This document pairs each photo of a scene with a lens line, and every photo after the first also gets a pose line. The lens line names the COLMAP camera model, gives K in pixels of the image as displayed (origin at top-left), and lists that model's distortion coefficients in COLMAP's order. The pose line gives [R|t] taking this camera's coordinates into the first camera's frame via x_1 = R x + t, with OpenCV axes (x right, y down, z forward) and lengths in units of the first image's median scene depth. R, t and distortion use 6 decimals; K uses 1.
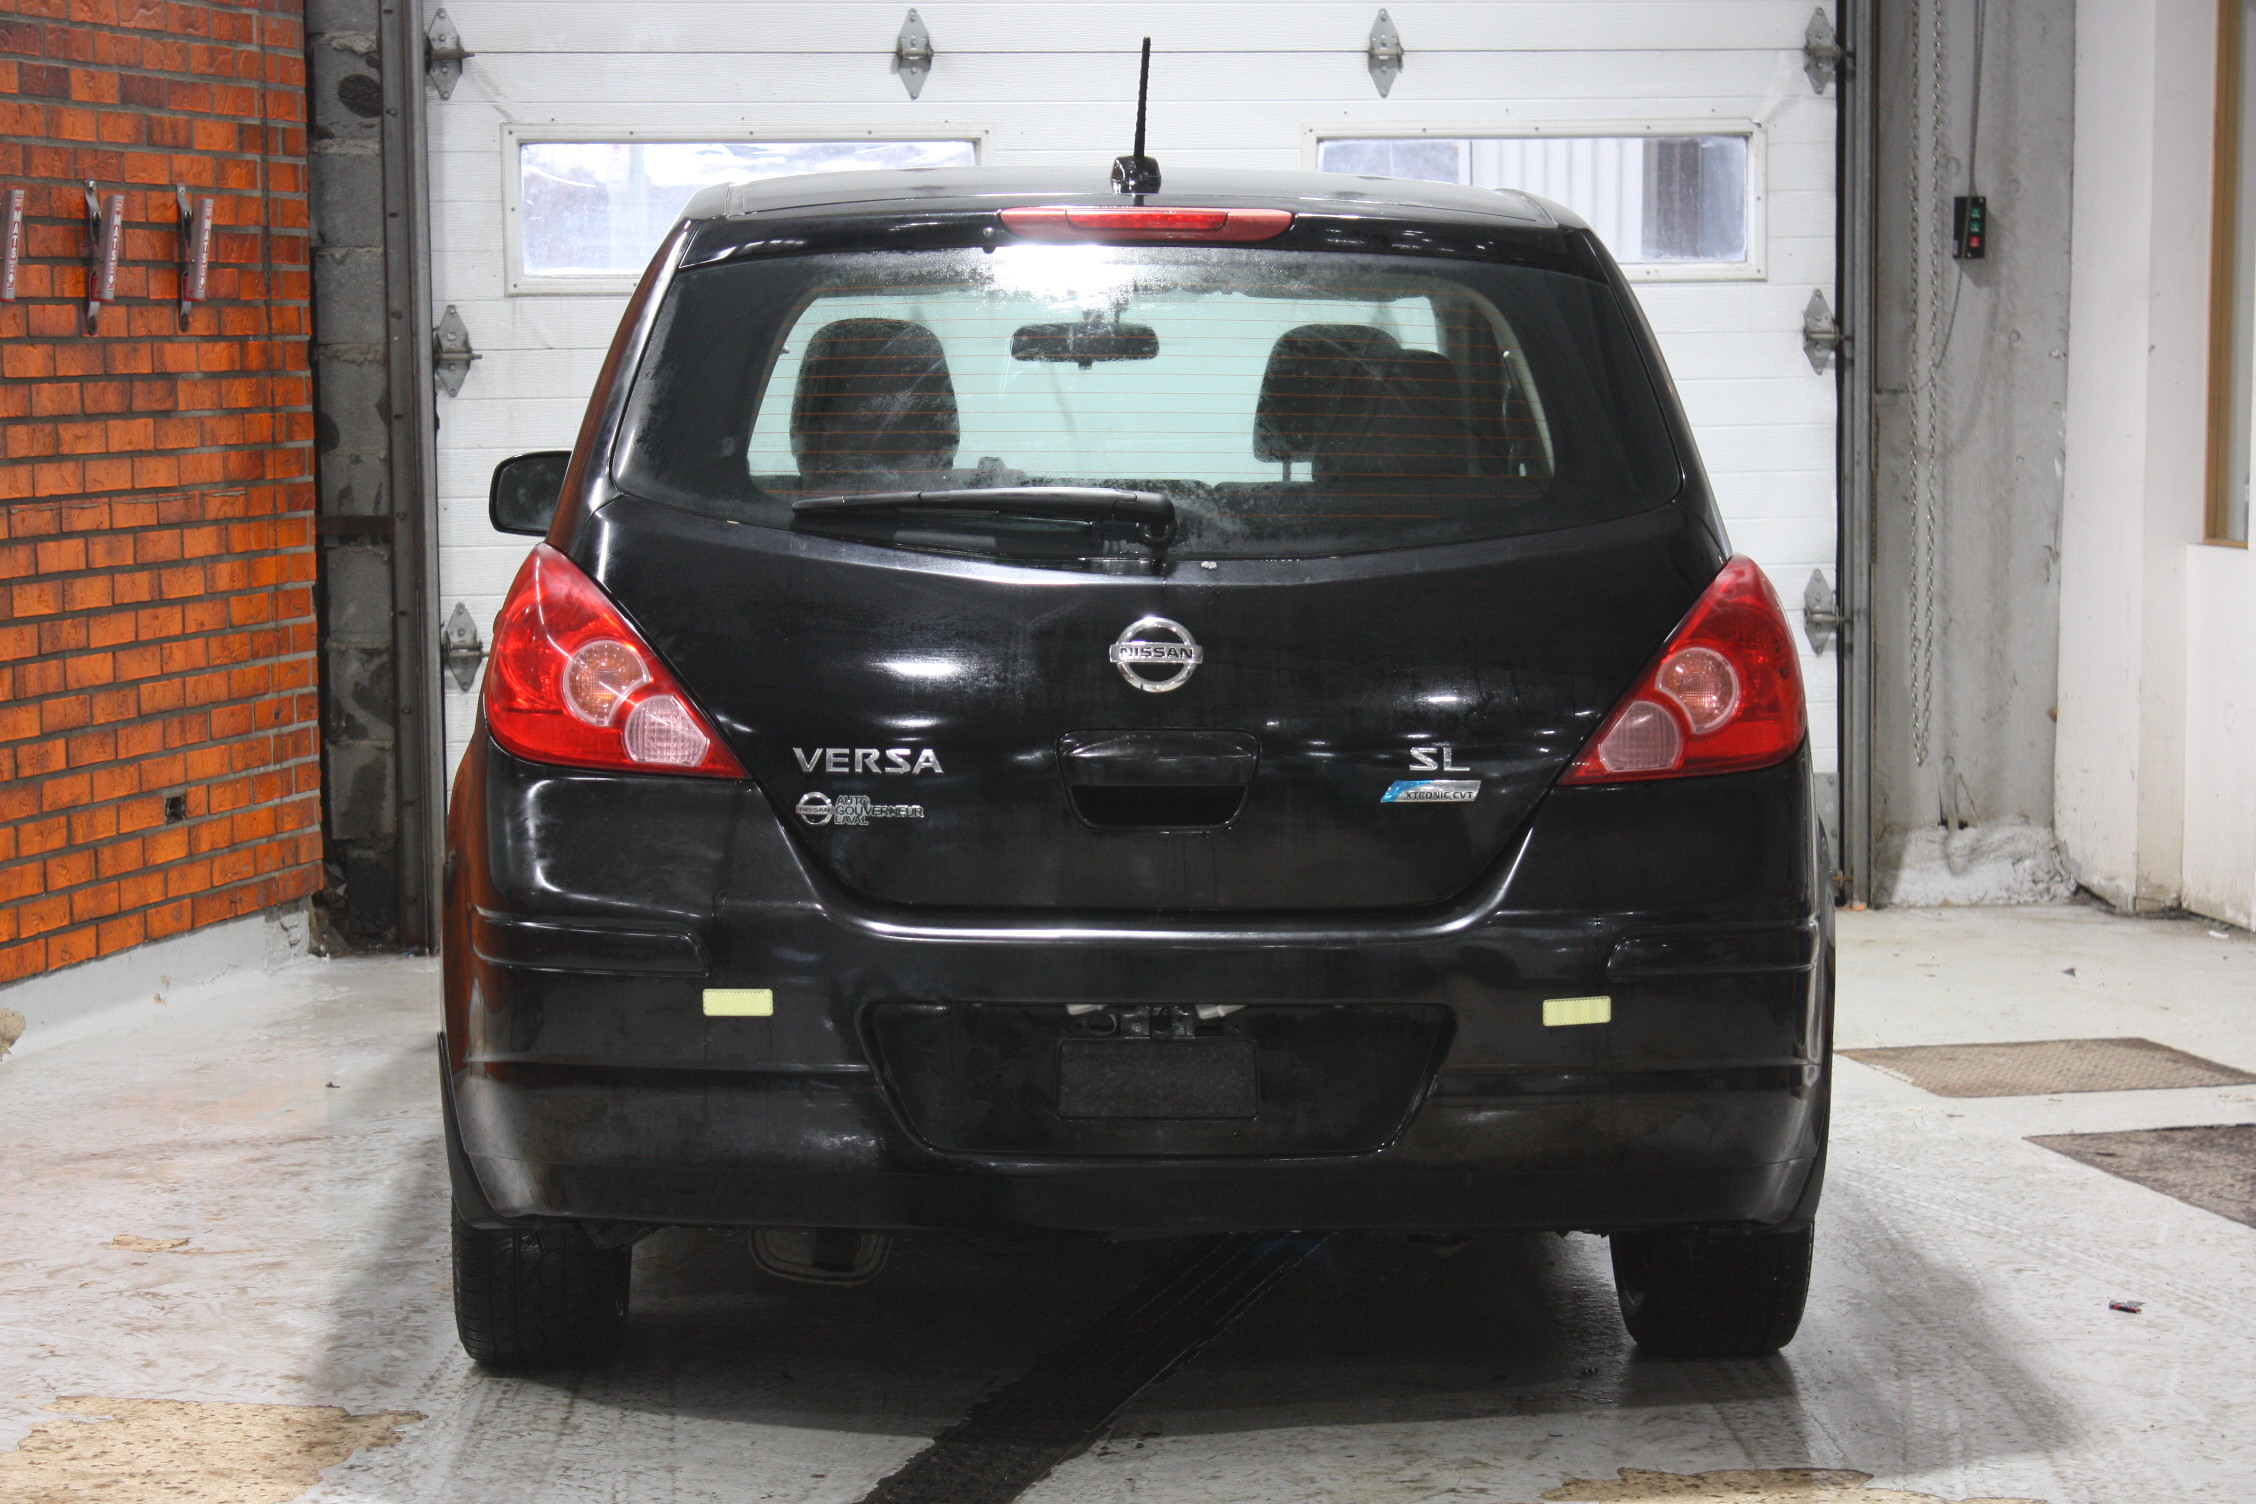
lens RADIAL K [[5243.6, 0, 1123.1], [0, 5243.6, 749.2], [0, 0, 1]] dist [0.094650, 0.000000]
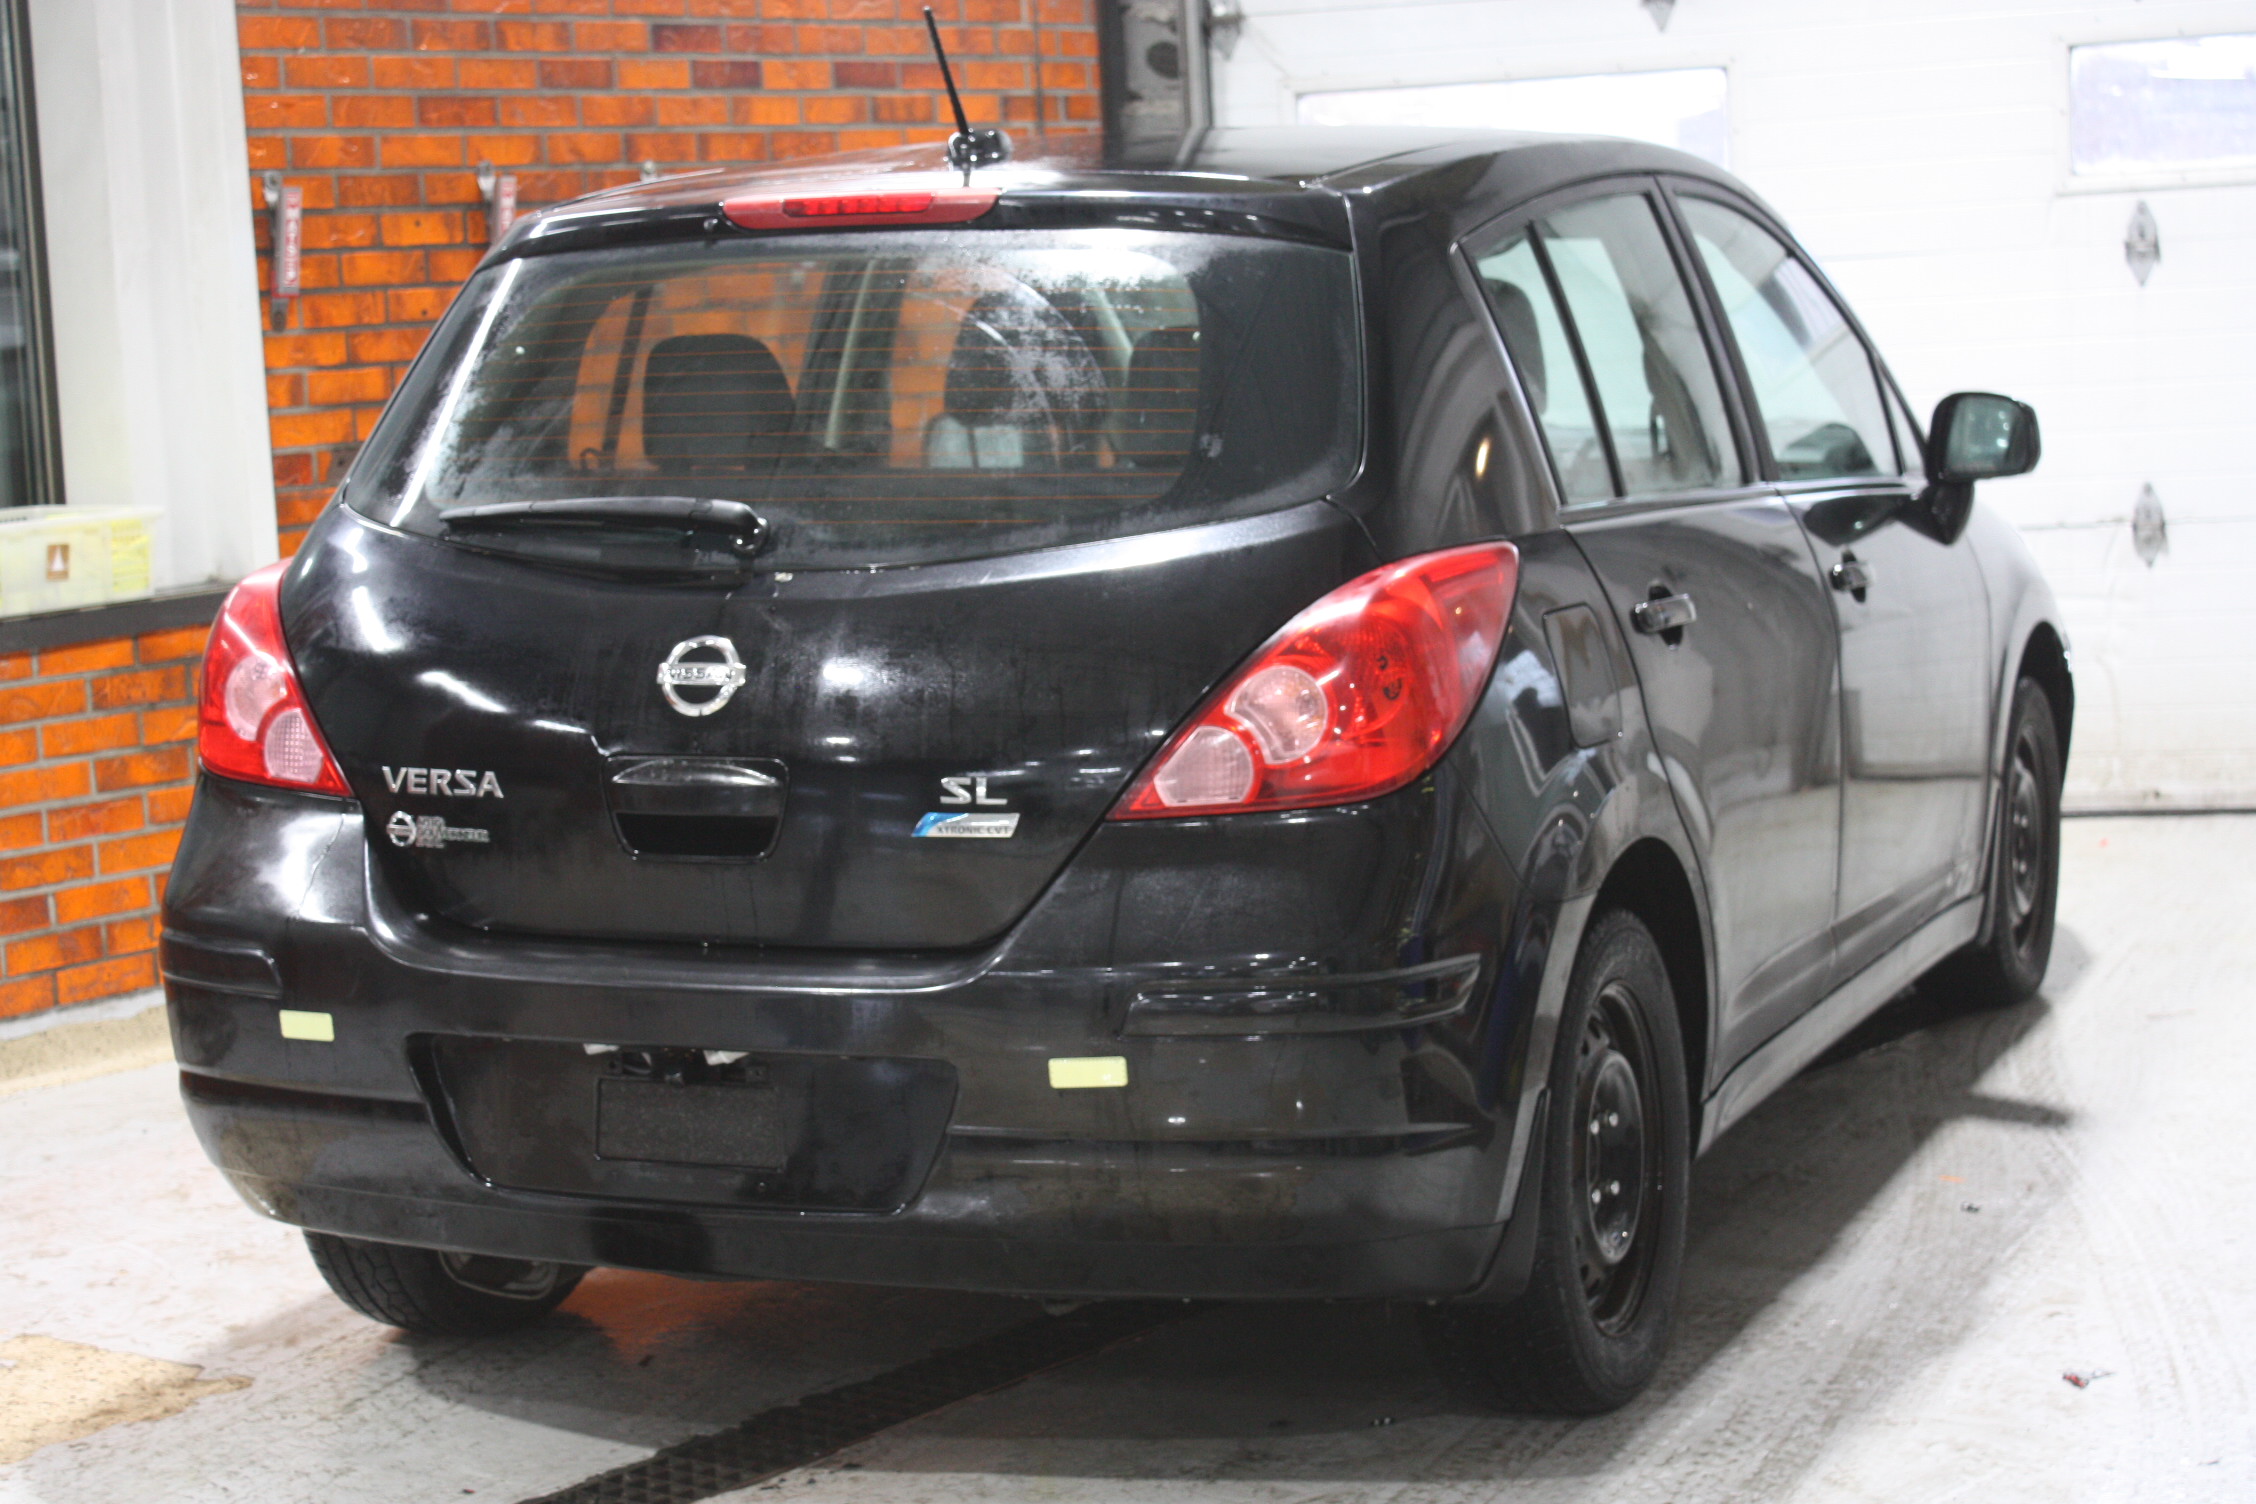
lens RADIAL K [[4116.8, 0, 1128.6], [0, 4116.8, 752.9], [0, 0, 1]] dist [0.054952, 0.000000]
pose [[0.905268, 0.016349, -0.424526, 0.386374], [0.006740, 0.998581, 0.052830, -0.042170], [0.424787, -0.050686, 0.903873, 0.352950]]
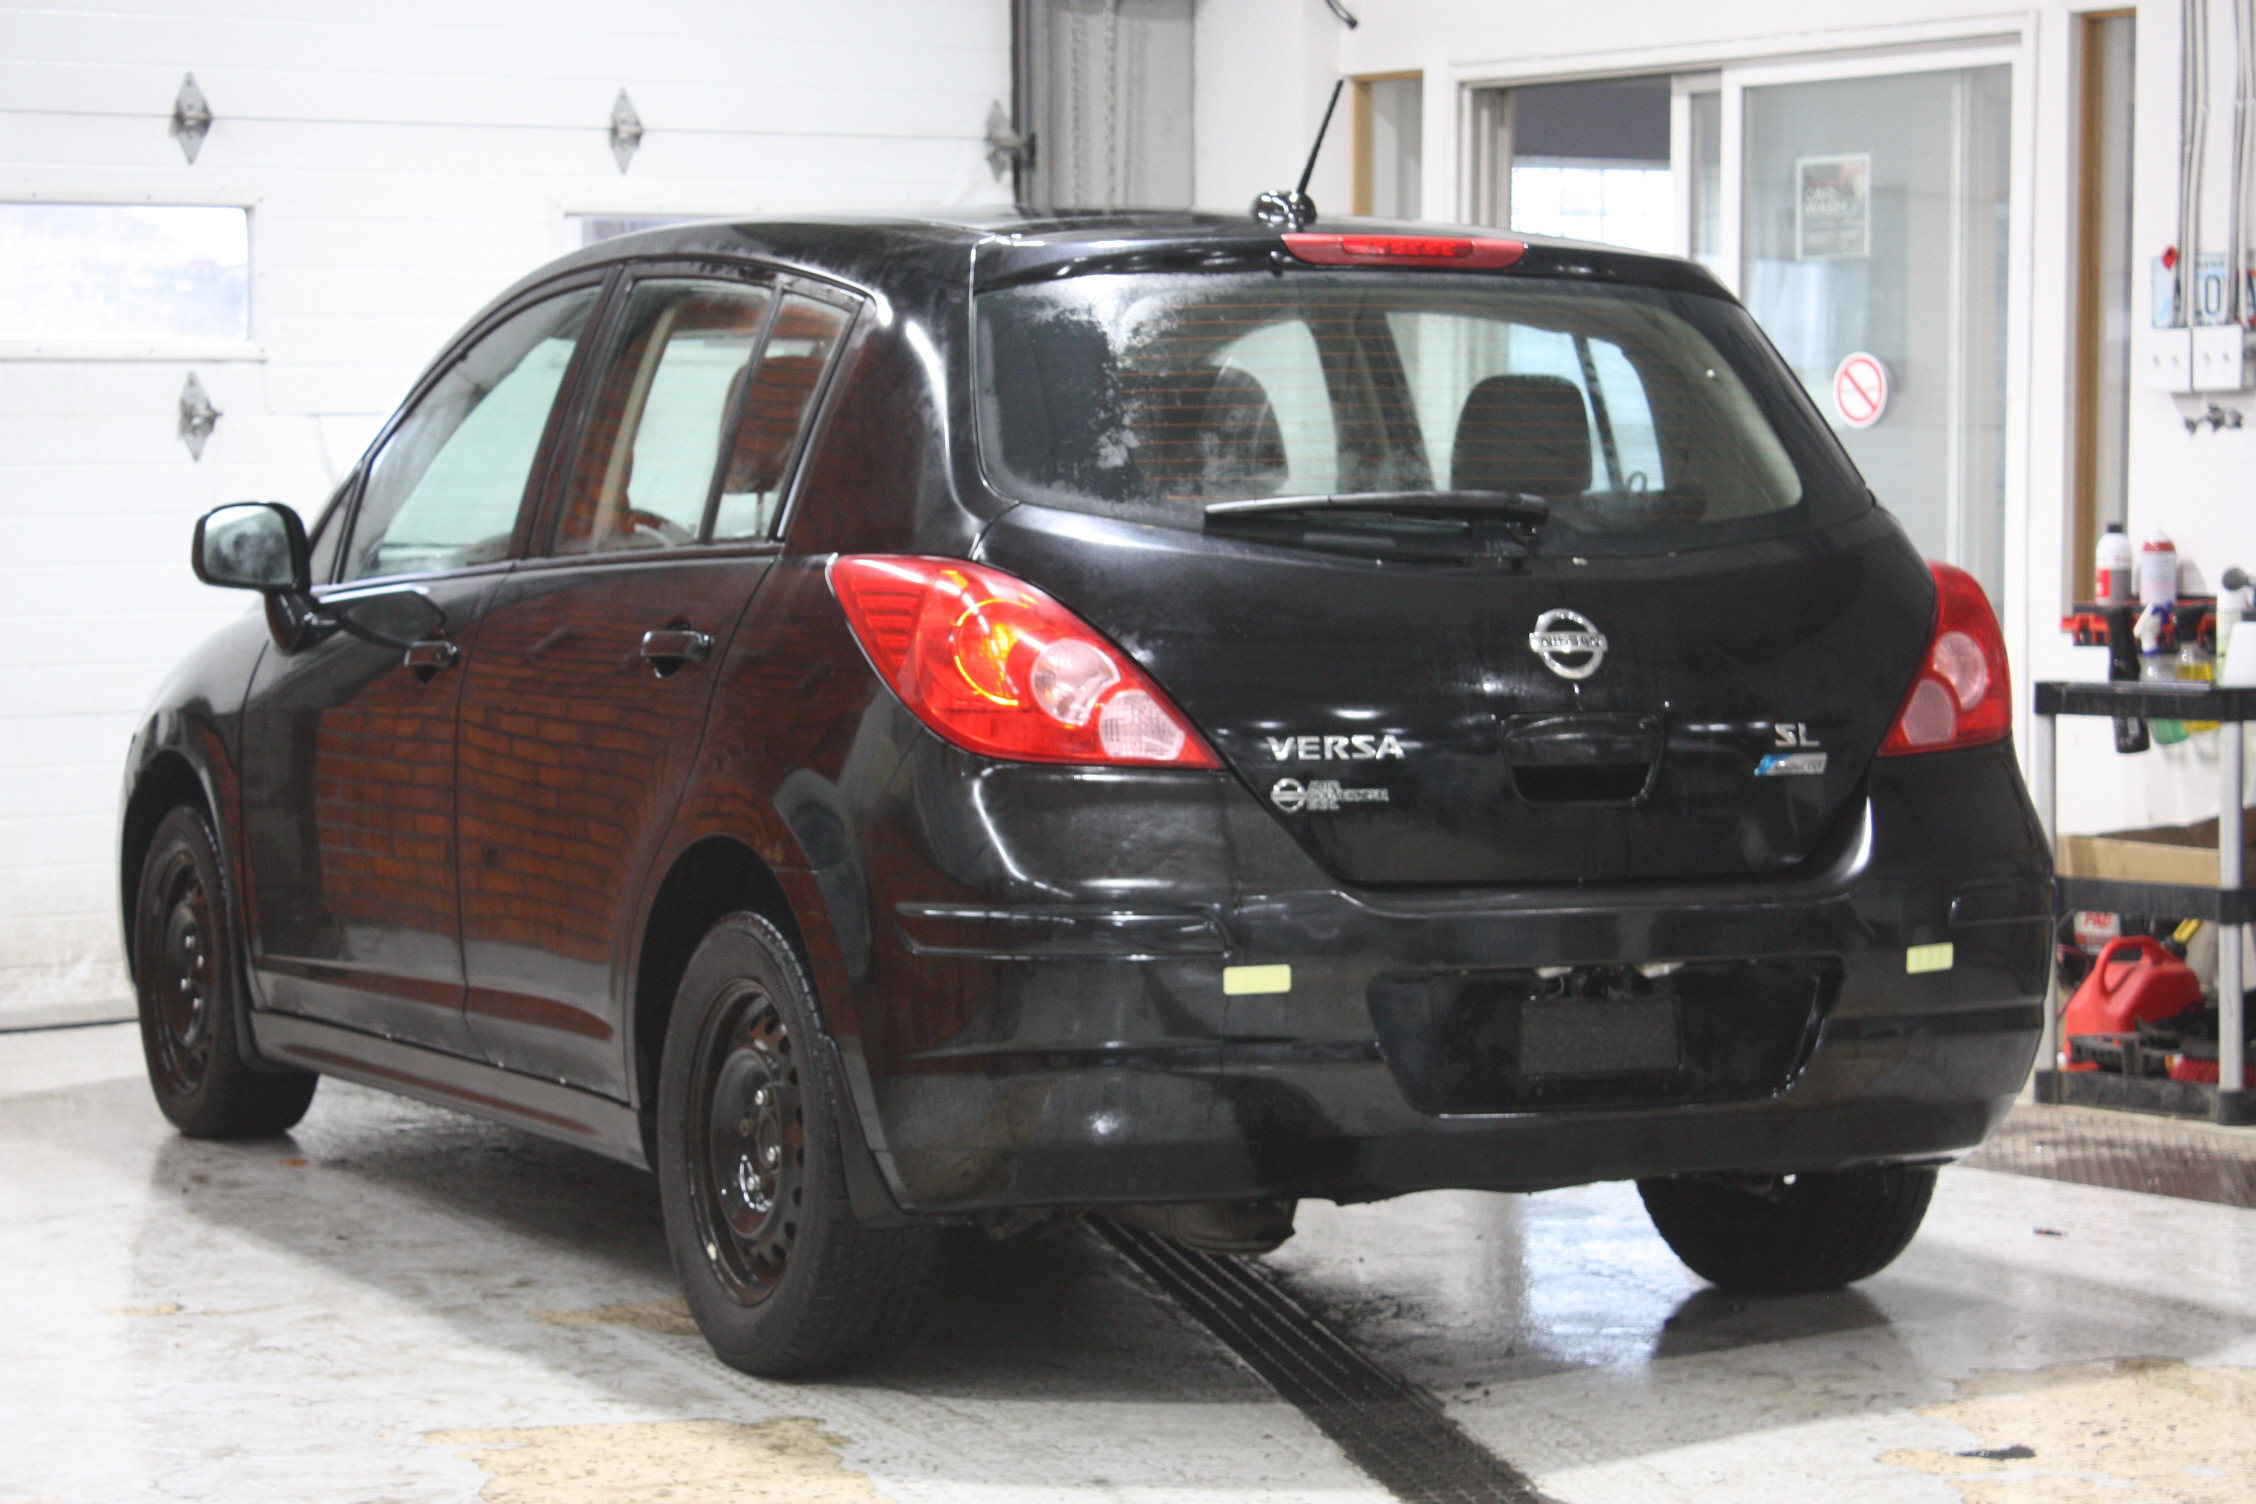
lens RADIAL K [[5284.8, 0, 1133.1], [0, 5284.8, 756.7], [0, 0, 1]] dist [0.129500, 0.000000]
pose [[0.916407, -0.024363, 0.399505, -0.501037], [0.035255, 0.999179, -0.019936, 0.023279], [-0.398692, 0.032354, 0.916514, 0.041732]]
